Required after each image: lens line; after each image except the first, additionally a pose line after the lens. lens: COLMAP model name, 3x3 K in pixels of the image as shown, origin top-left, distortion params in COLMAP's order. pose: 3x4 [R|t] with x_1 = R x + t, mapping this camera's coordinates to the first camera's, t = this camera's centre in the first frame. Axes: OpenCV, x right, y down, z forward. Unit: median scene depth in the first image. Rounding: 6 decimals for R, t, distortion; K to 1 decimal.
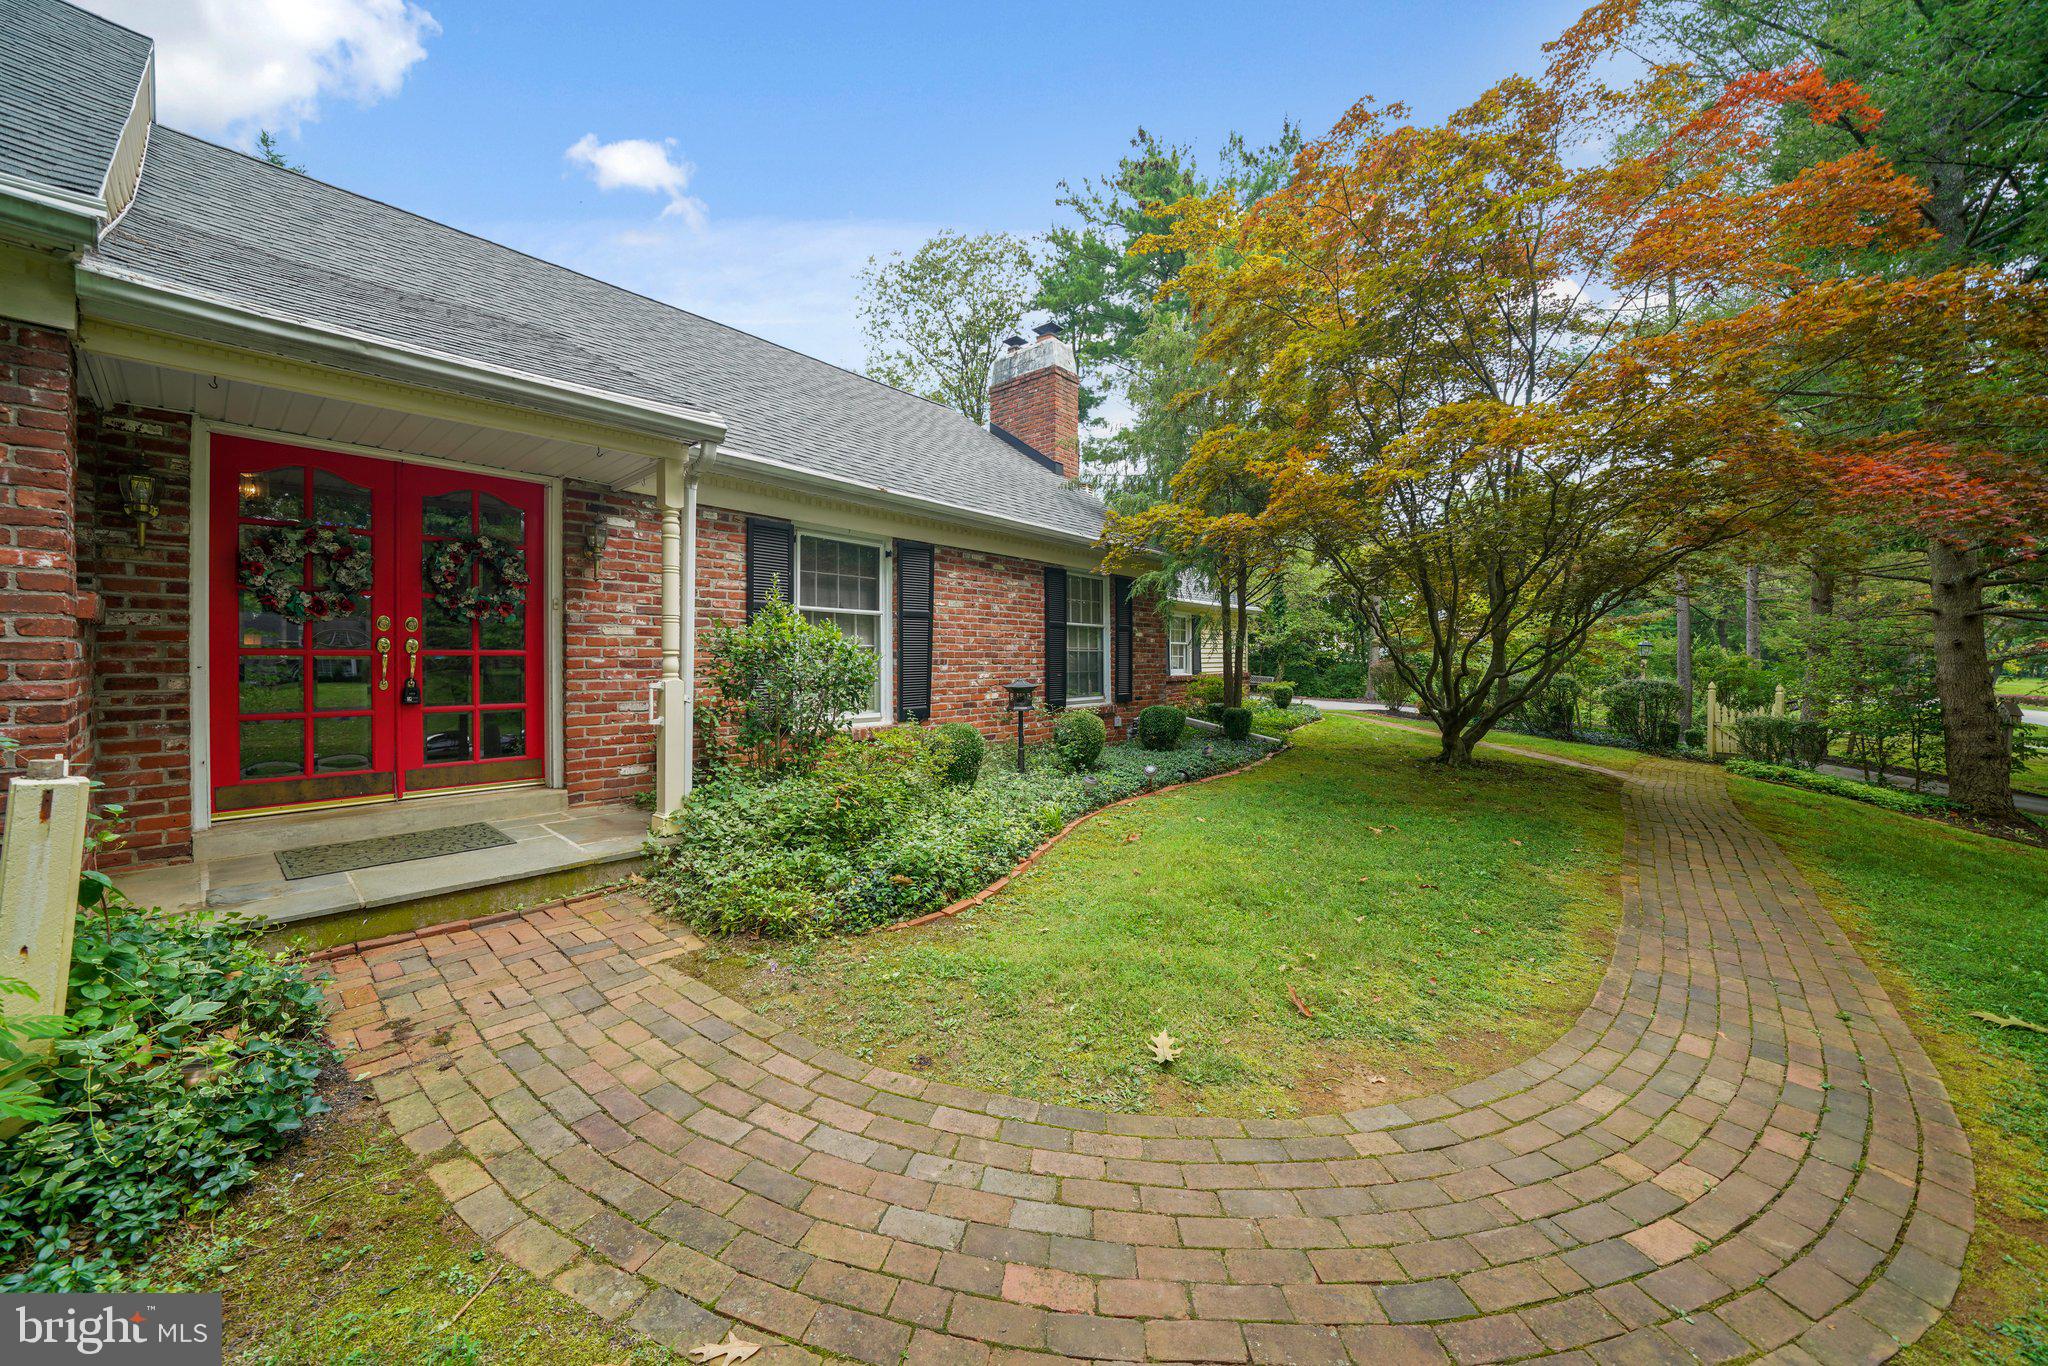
lens RADIAL K [[717.5, 0, 1031.9], [0, 717.5, 688.8], [0, 0, 1]] dist [-0.007132, 0.000165]
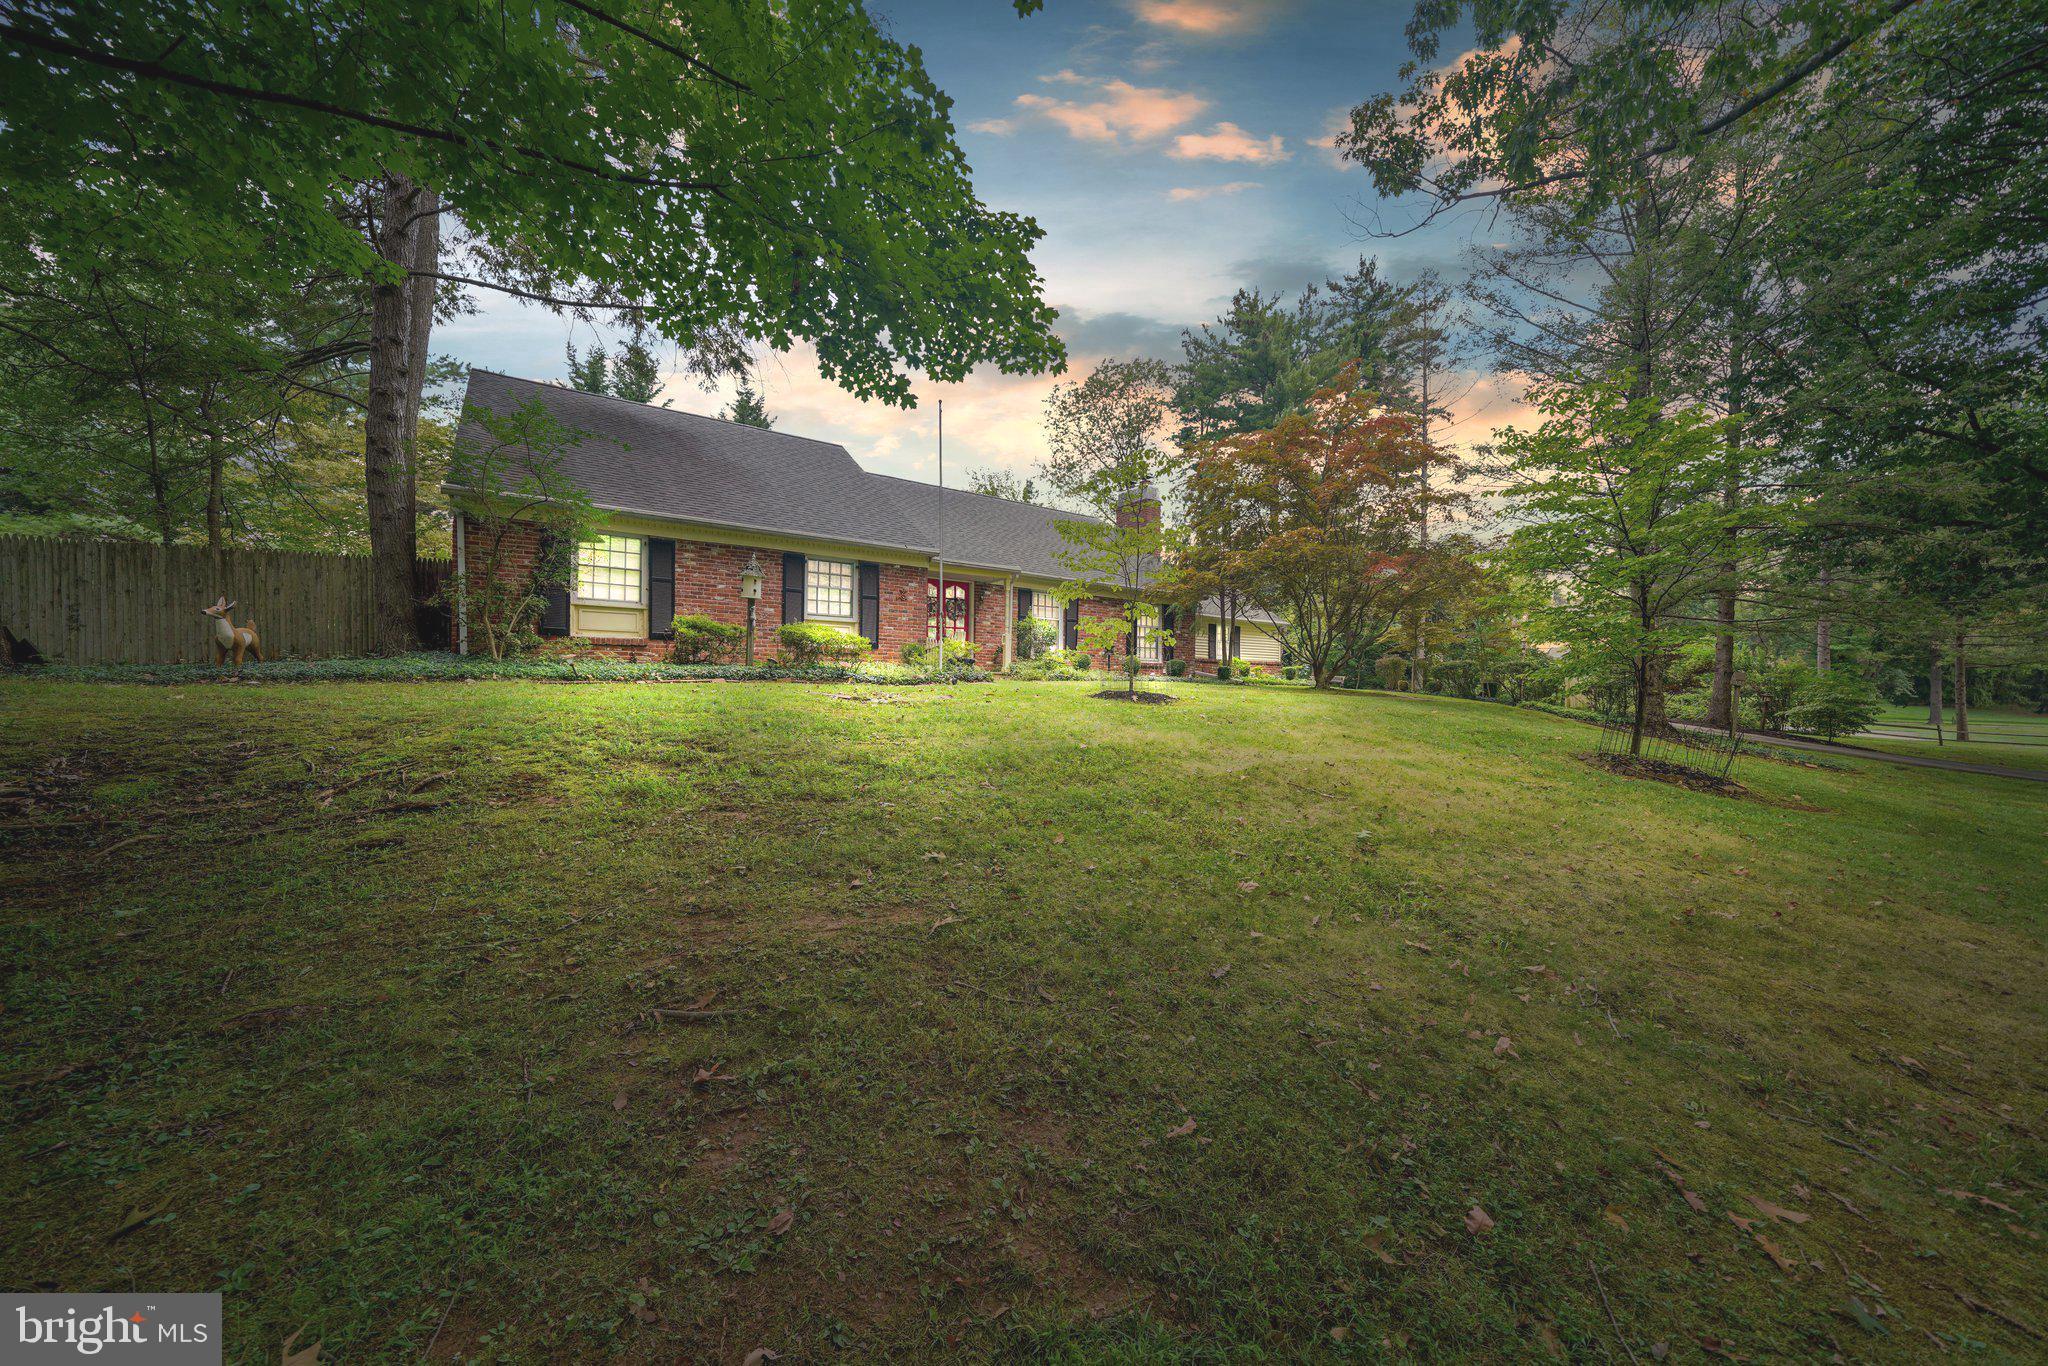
lens RADIAL K [[717.5, 0, 1031.9], [0, 717.5, 688.8], [0, 0, 1]] dist [-0.007132, 0.000165]
pose [[0.972459, 0.022825, -0.231954, 0.396797], [-0.030975, 0.999022, -0.031552, 0.316509], [0.231007, 0.037867, 0.972215, -2.046115]]
